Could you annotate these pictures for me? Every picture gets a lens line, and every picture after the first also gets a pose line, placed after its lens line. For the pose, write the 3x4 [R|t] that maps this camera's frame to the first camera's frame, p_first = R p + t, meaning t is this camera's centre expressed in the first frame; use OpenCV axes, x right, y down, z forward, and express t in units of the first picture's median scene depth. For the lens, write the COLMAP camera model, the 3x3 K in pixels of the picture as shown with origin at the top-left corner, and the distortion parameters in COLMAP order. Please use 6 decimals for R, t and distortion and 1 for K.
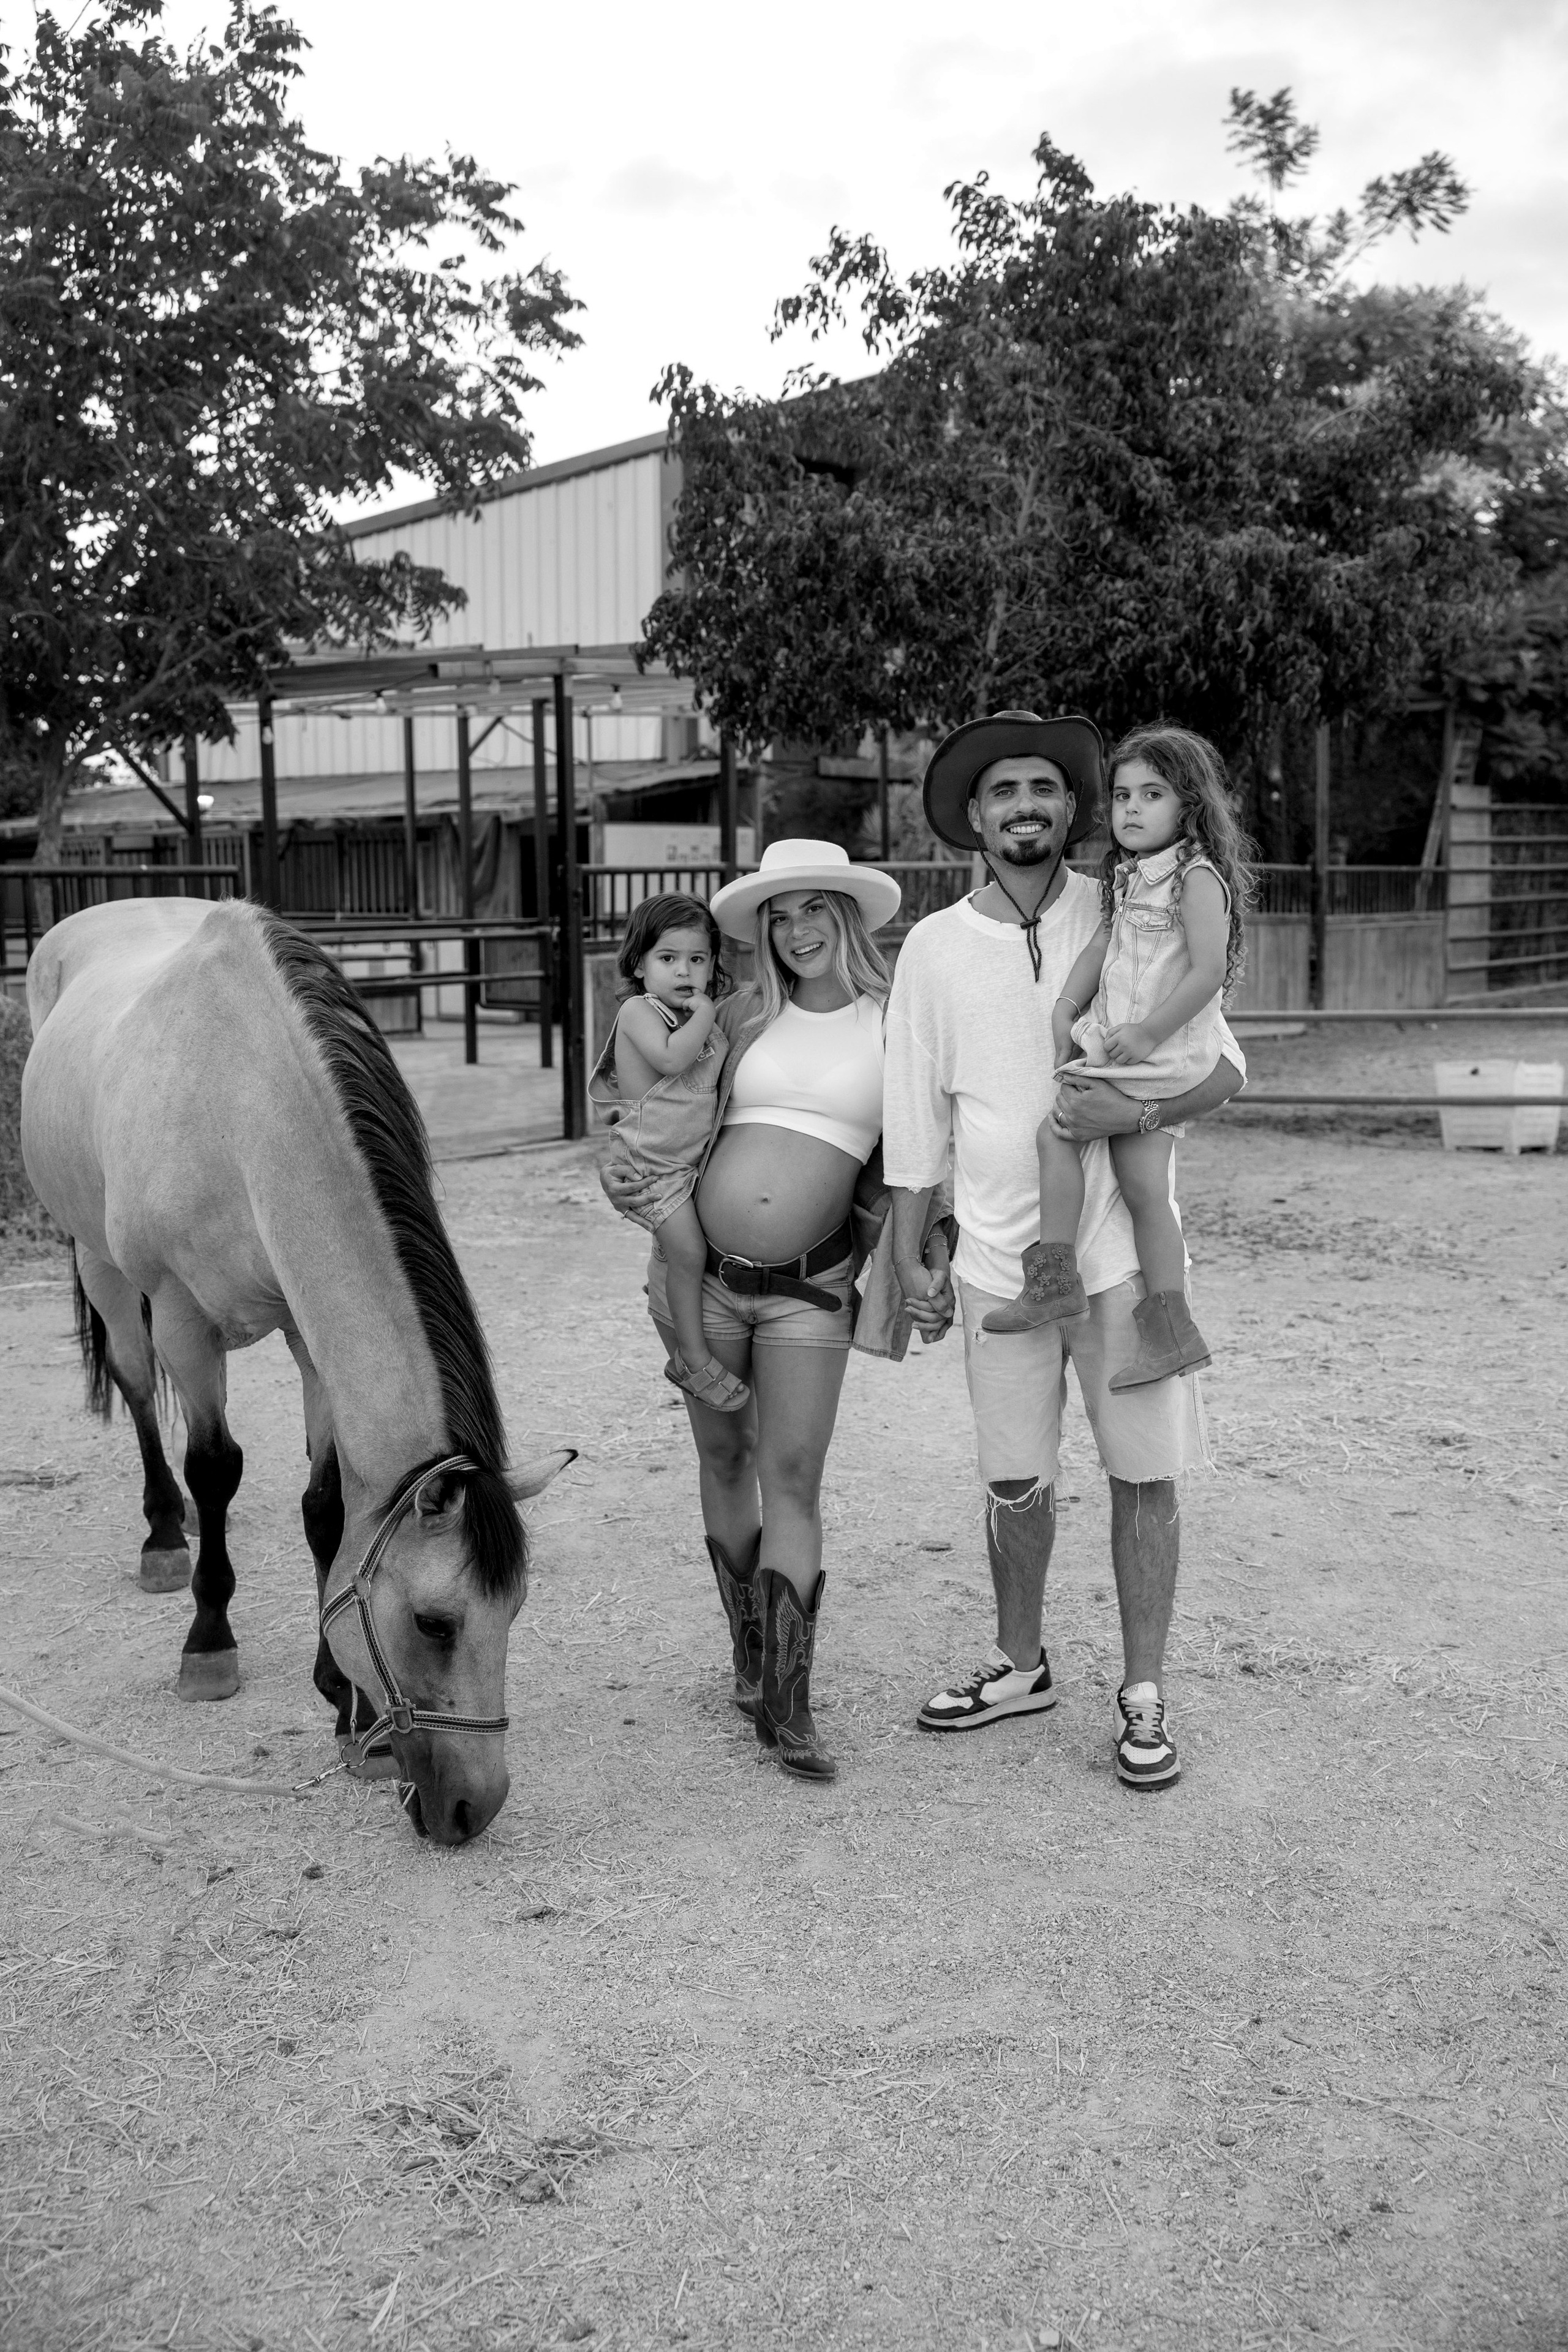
lens RADIAL K [[2307.6, 0, 770.4], [0, 2307.6, 1154.9], [0, 0, 1]] dist [0.022244, 0.000000]
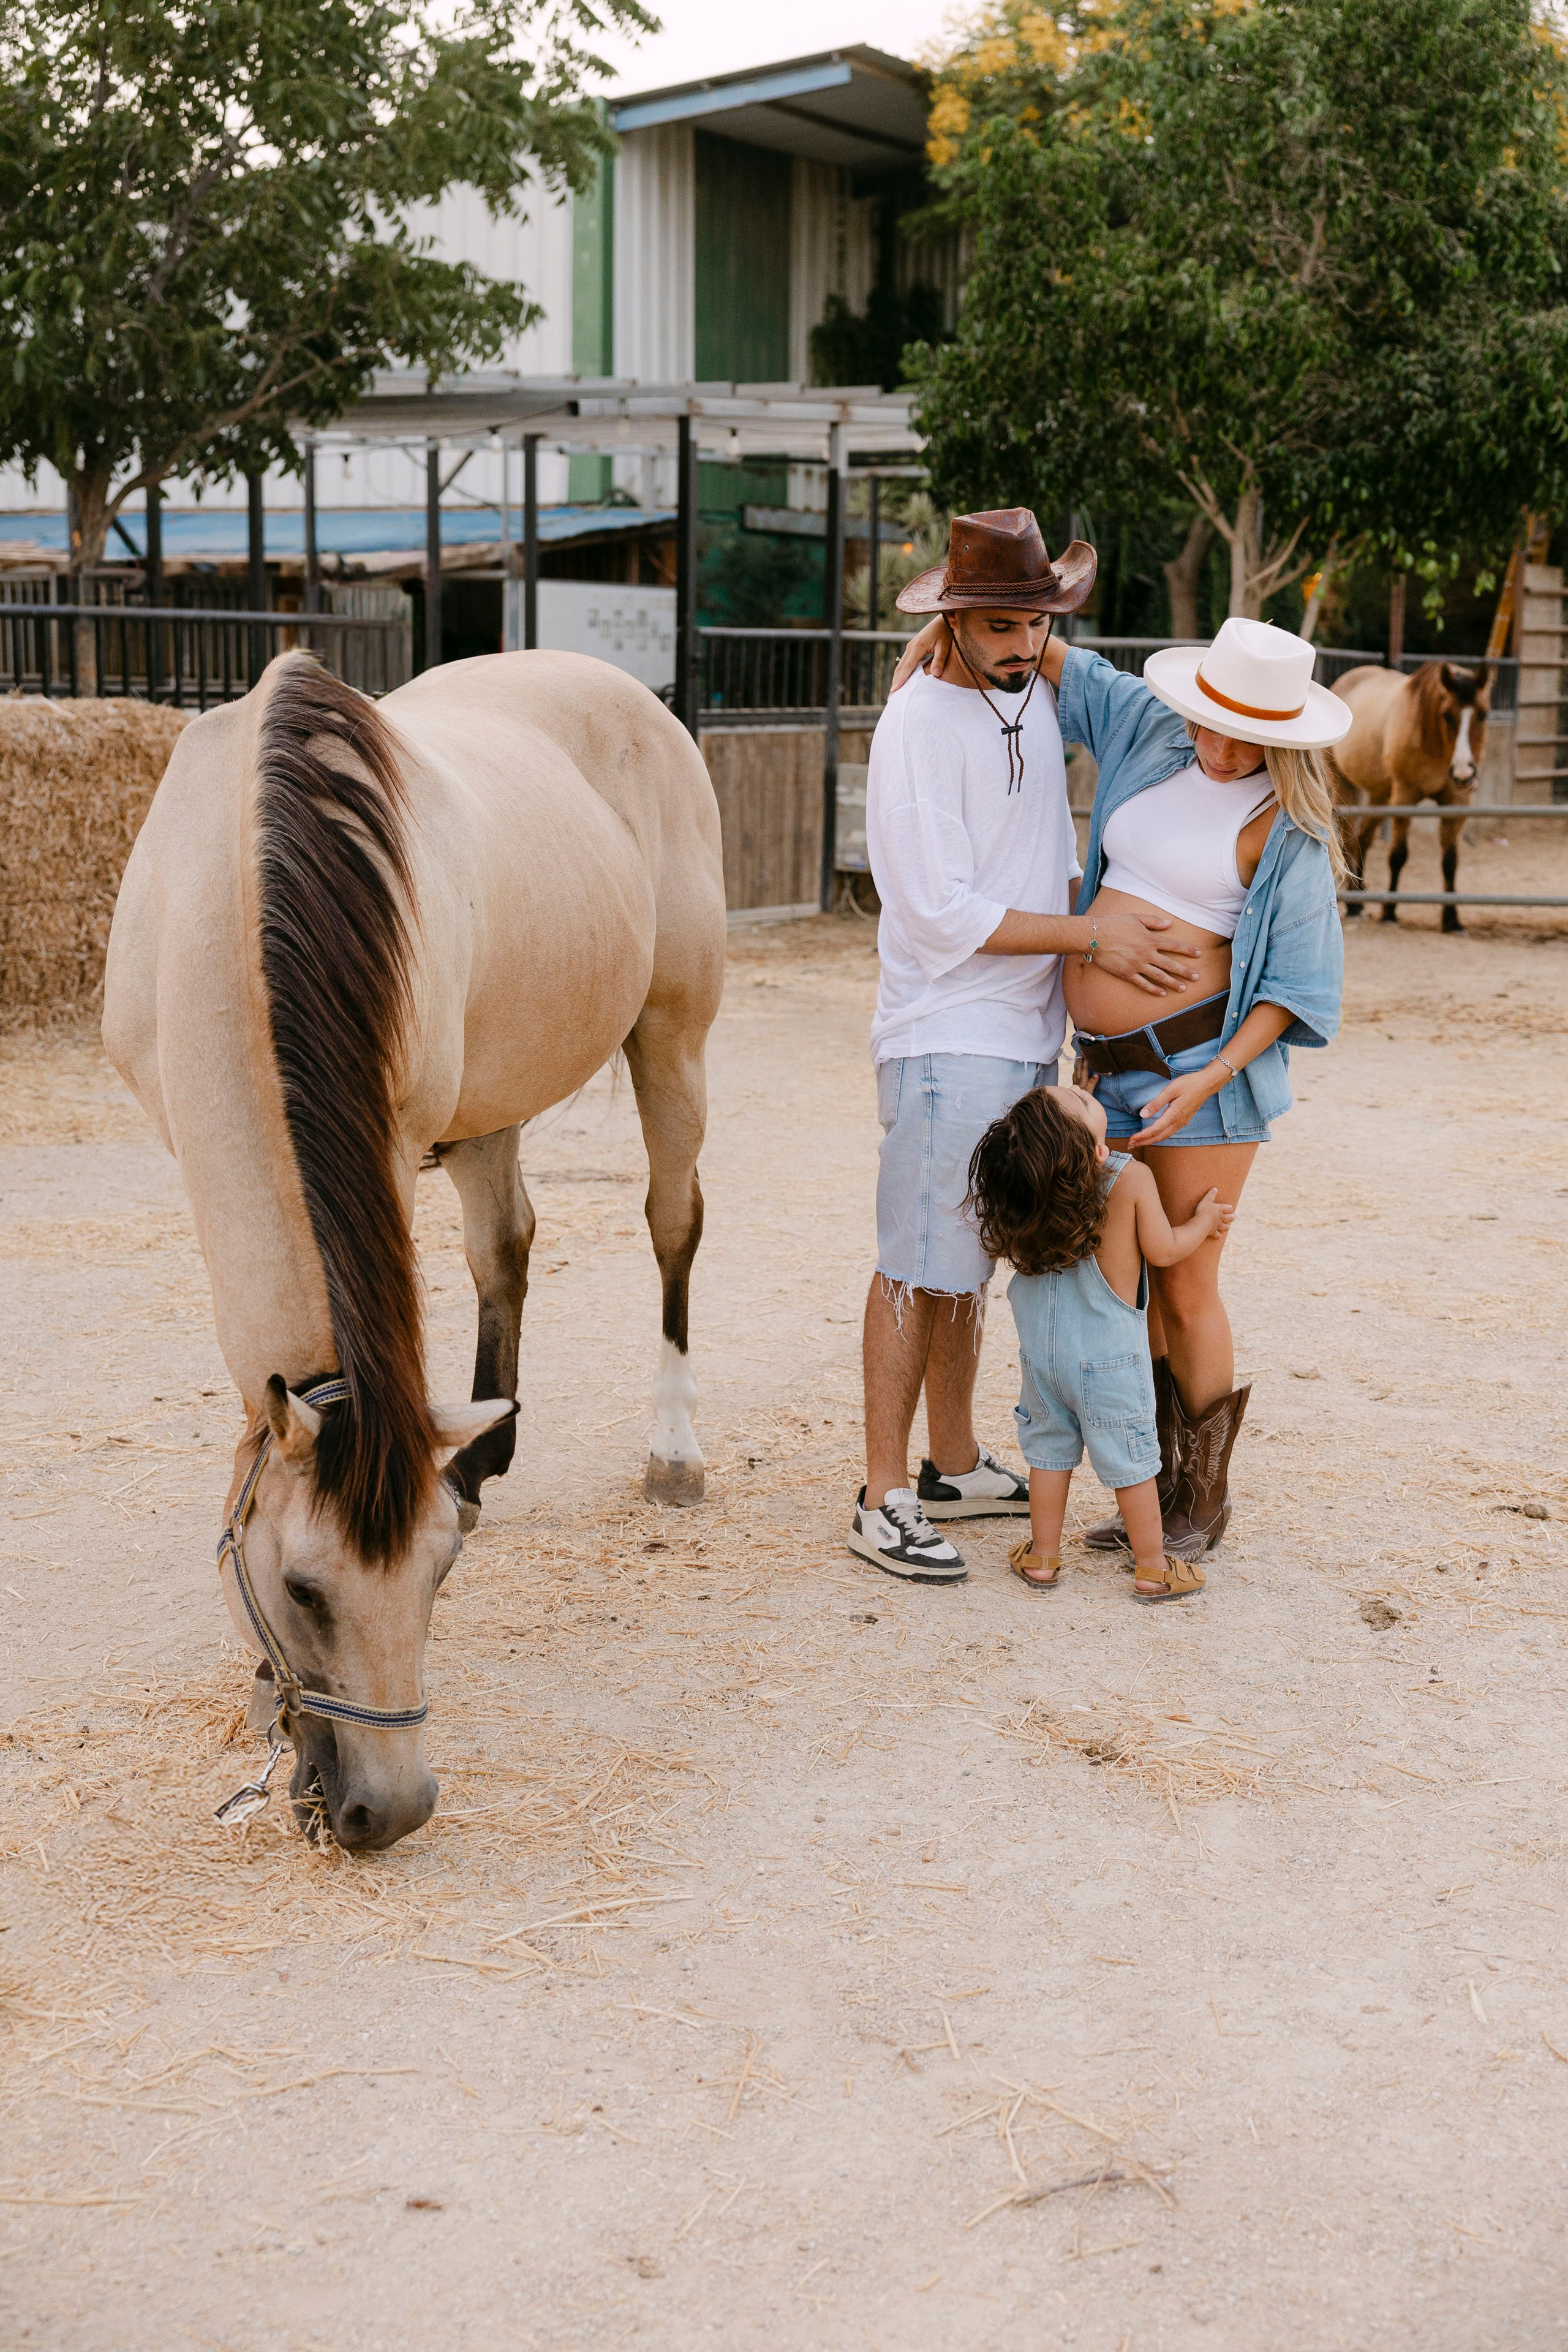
lens RADIAL K [[3030.5, 0, 708.5], [0, 3030.5, 1158.3], [0, 0, 1]] dist [0.094938, 0.000000]
pose [[0.995724, 0.014473, 0.091236, -0.269126], [-0.018355, 0.998955, 0.041854, 0.048707], [-0.090535, -0.043350, 0.994949, -0.303462]]
